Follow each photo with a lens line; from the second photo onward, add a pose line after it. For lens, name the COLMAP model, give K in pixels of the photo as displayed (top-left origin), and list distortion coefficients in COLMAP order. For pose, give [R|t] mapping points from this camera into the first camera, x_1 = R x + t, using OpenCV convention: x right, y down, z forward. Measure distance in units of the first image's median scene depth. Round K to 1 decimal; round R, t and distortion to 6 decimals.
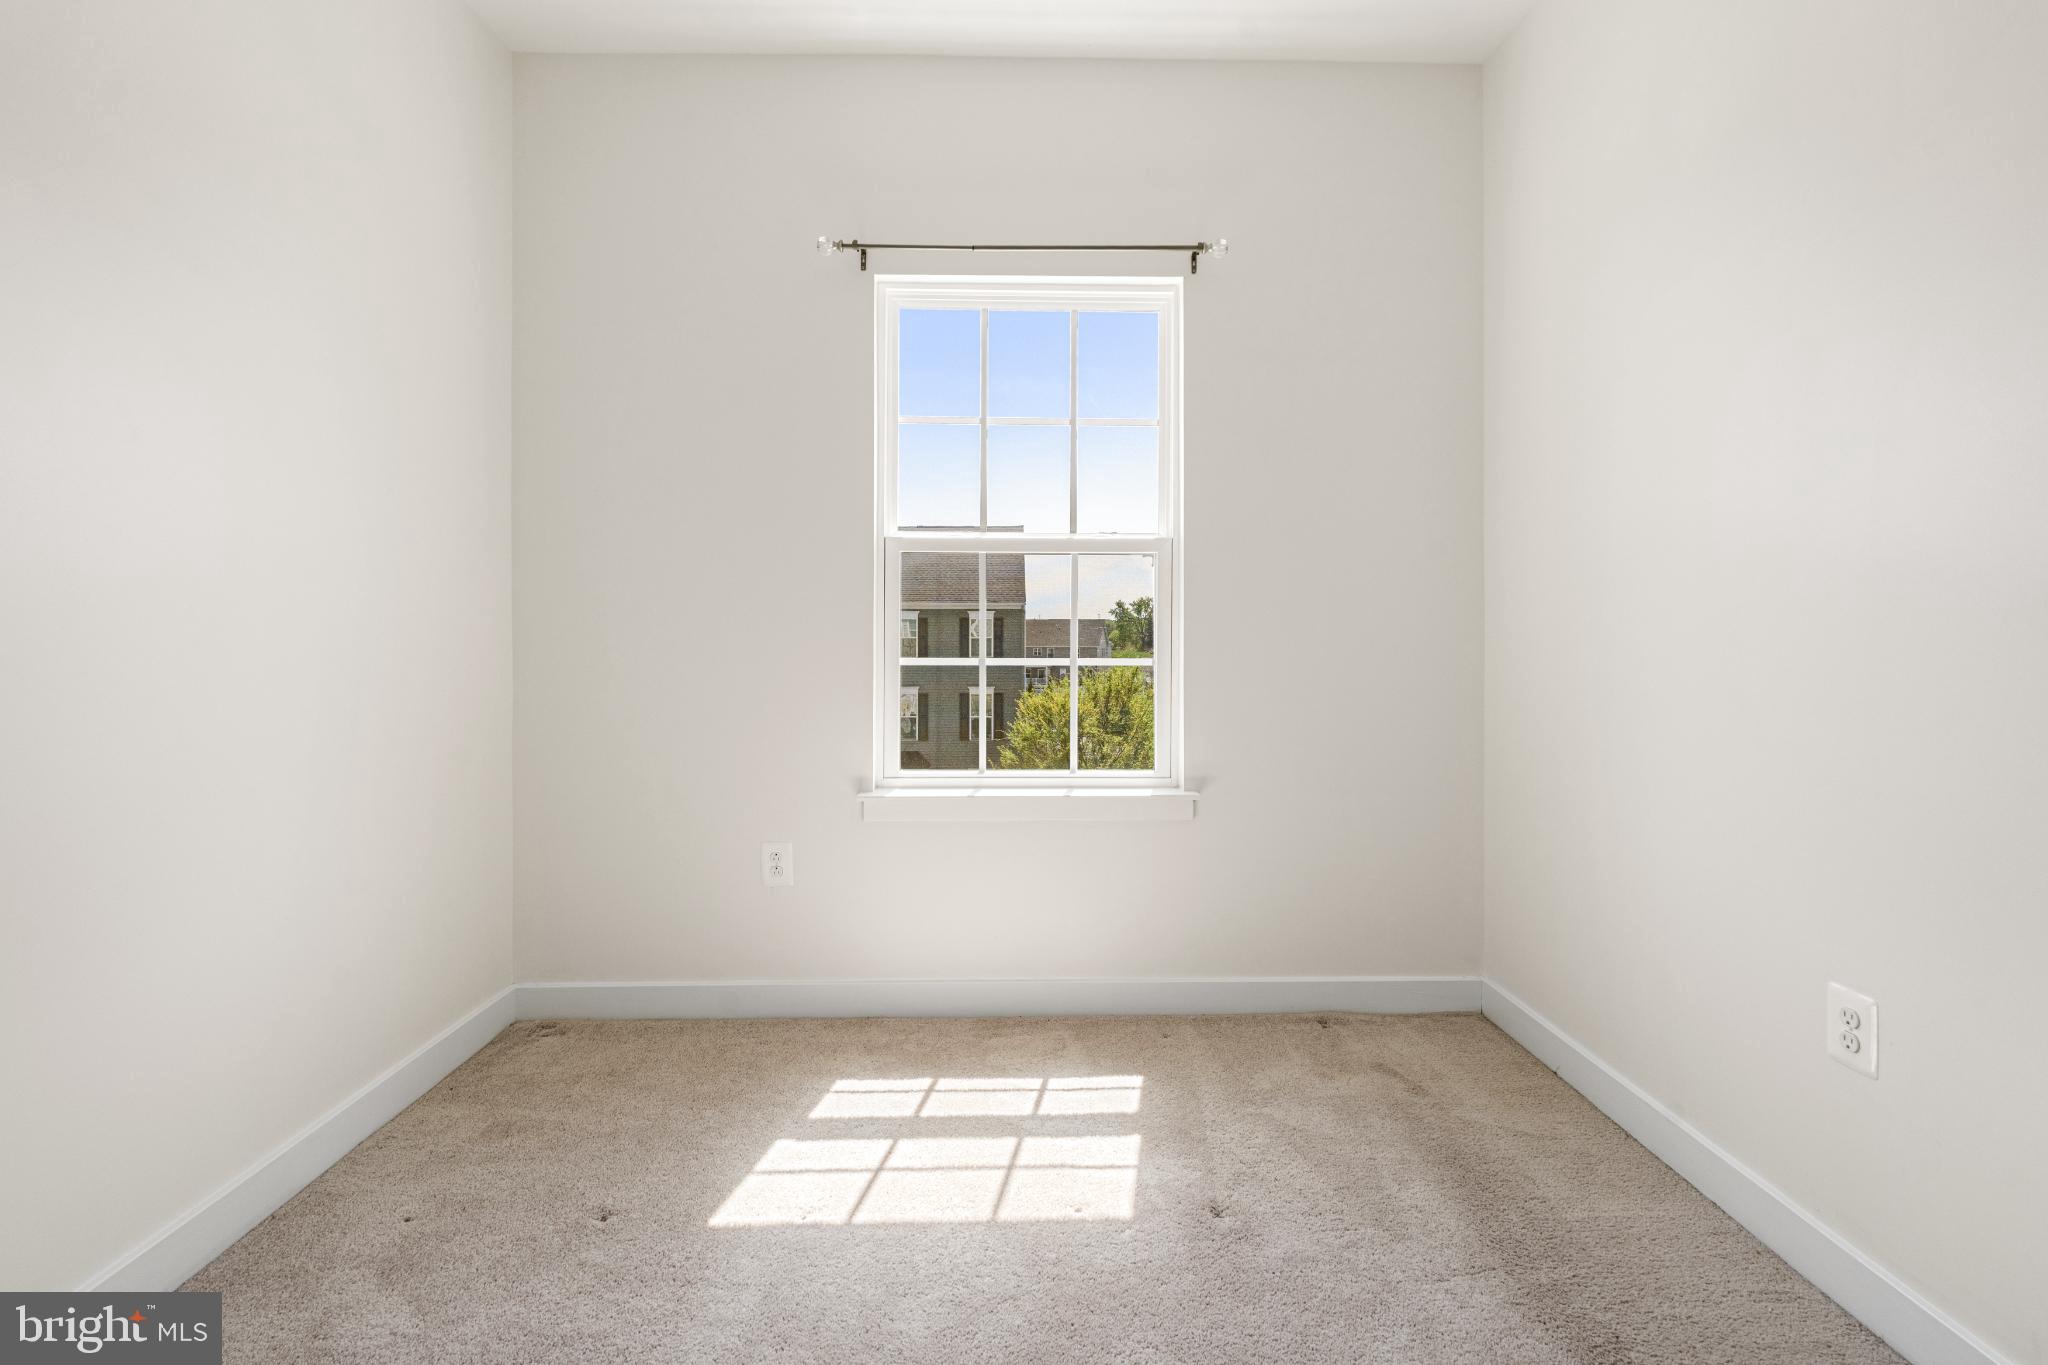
lens RADIAL K [[1003.4, 0, 1035.0], [0, 1003.4, 628.6], [0, 0, 1]] dist [0.035387, 0.000241]
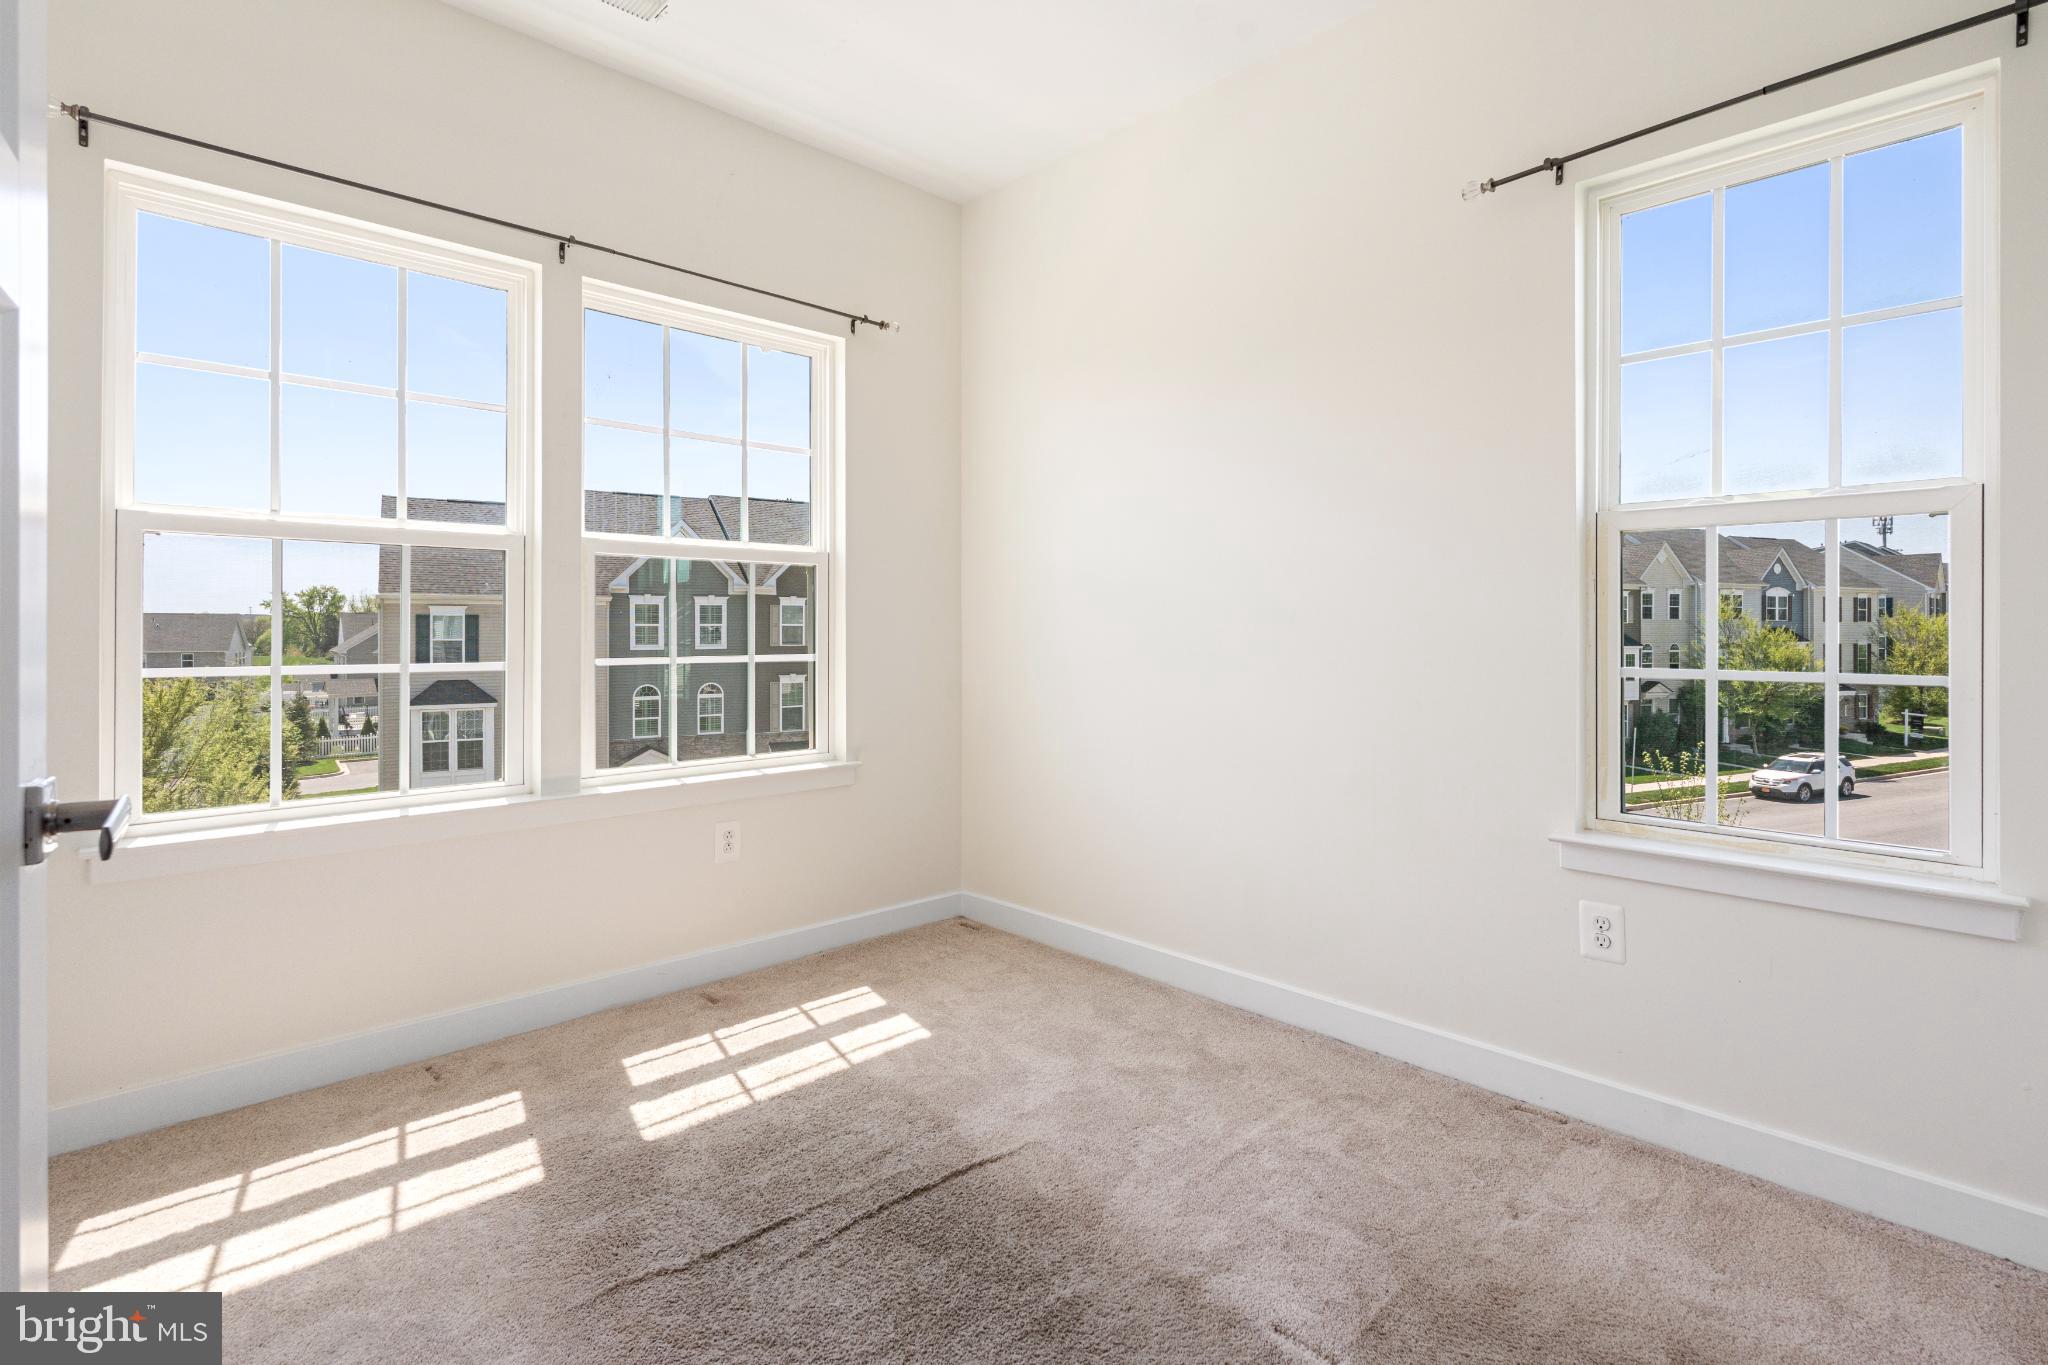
lens RADIAL K [[971.4, 0, 1022.1], [0, 971.4, 680.2], [0, 0, 1]] dist [-0.010237, 0.000740]
pose [[0.739538, -0.035929, 0.672155, -0.156276], [0.000530, 0.998605, 0.052796, -0.000267], [-0.673114, -0.038689, 0.738526, -0.003842]]
